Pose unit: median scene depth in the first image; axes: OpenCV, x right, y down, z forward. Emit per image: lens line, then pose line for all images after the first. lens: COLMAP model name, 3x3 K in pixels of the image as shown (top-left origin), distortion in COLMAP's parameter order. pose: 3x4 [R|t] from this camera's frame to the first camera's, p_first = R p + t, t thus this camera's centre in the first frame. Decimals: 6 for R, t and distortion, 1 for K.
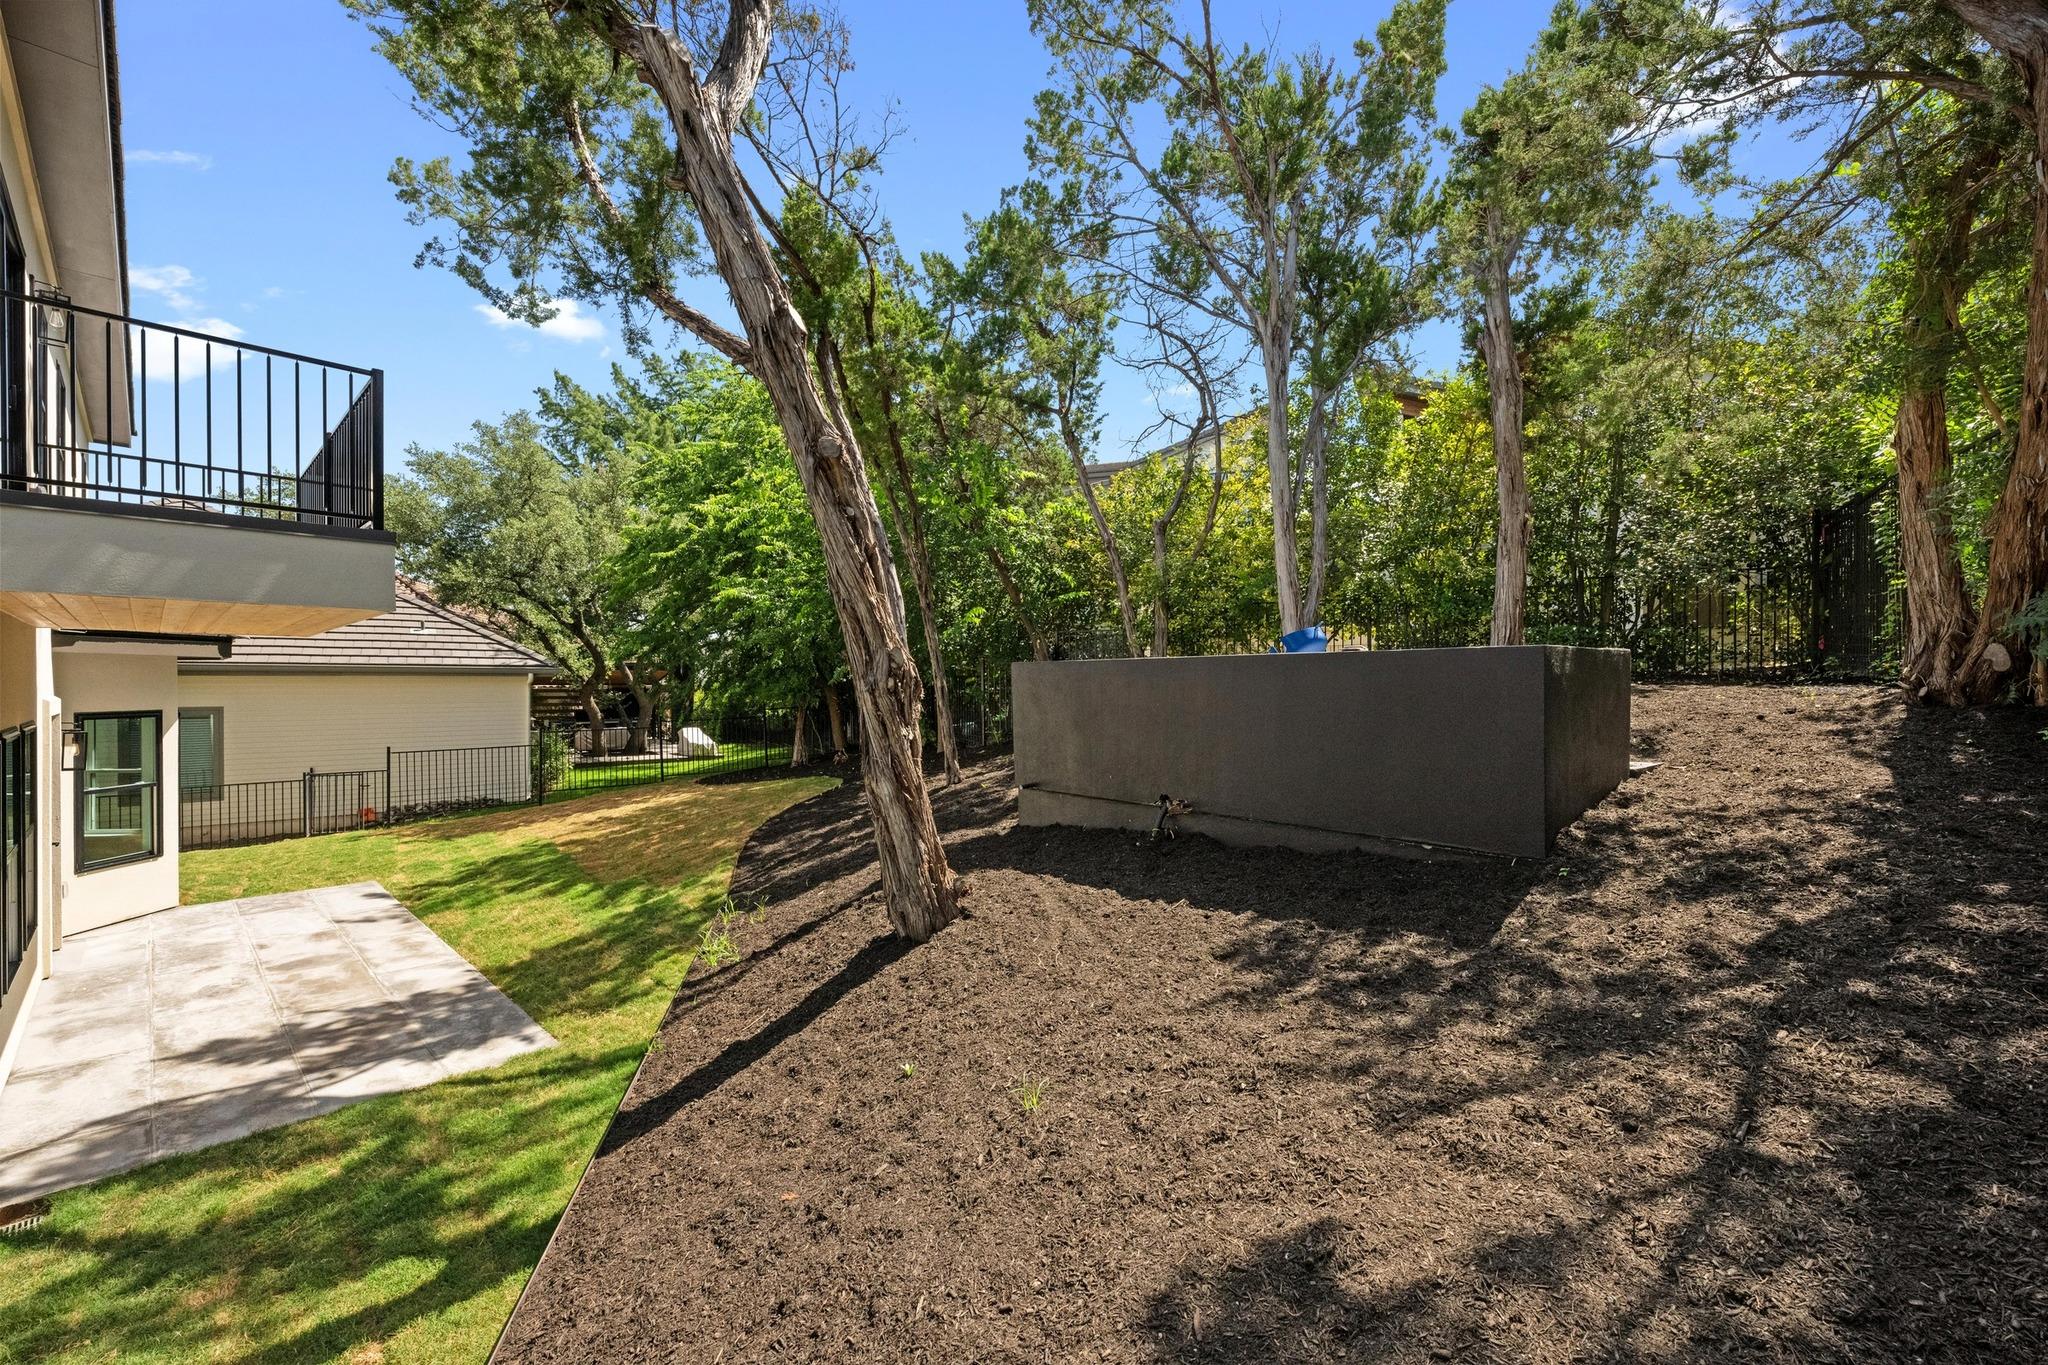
lens RADIAL K [[804.9, 0, 1025.1], [0, 804.9, 681.3], [0, 0, 1]] dist [-0.001911, 0.000001]
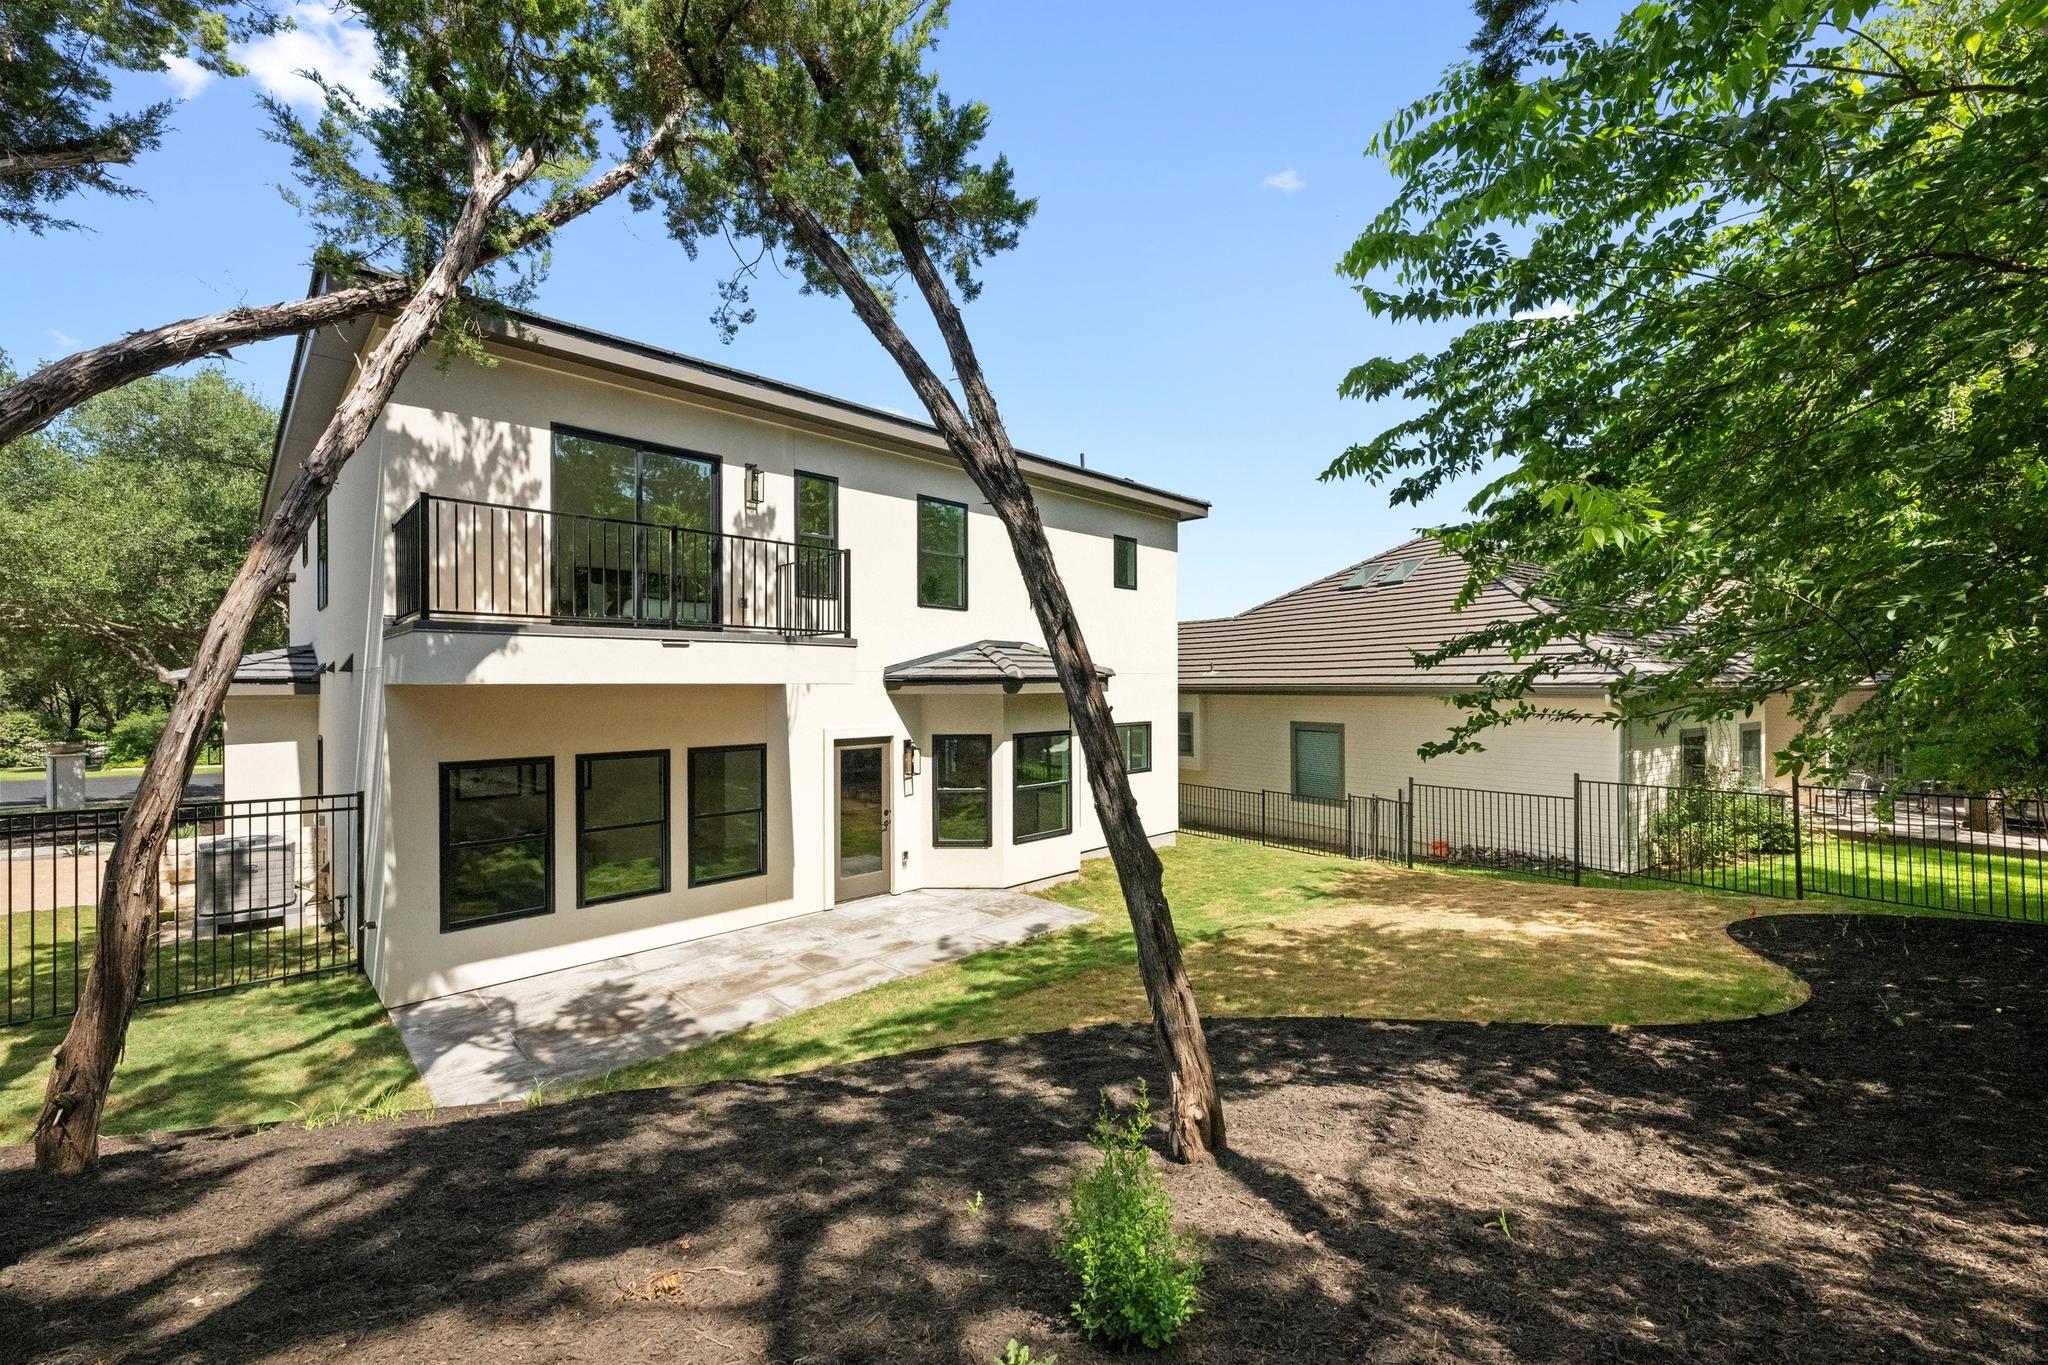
lens RADIAL K [[804.9, 0, 1024.9], [0, 804.9, 682.6], [0, 0, 1]] dist [-0.001911, 0.000001]
pose [[-0.033455, -0.002425, -0.999437, 0.349994], [0.001577, 0.999996, -0.002479, -0.069262], [0.999439, -0.001659, -0.033452, 1.671179]]
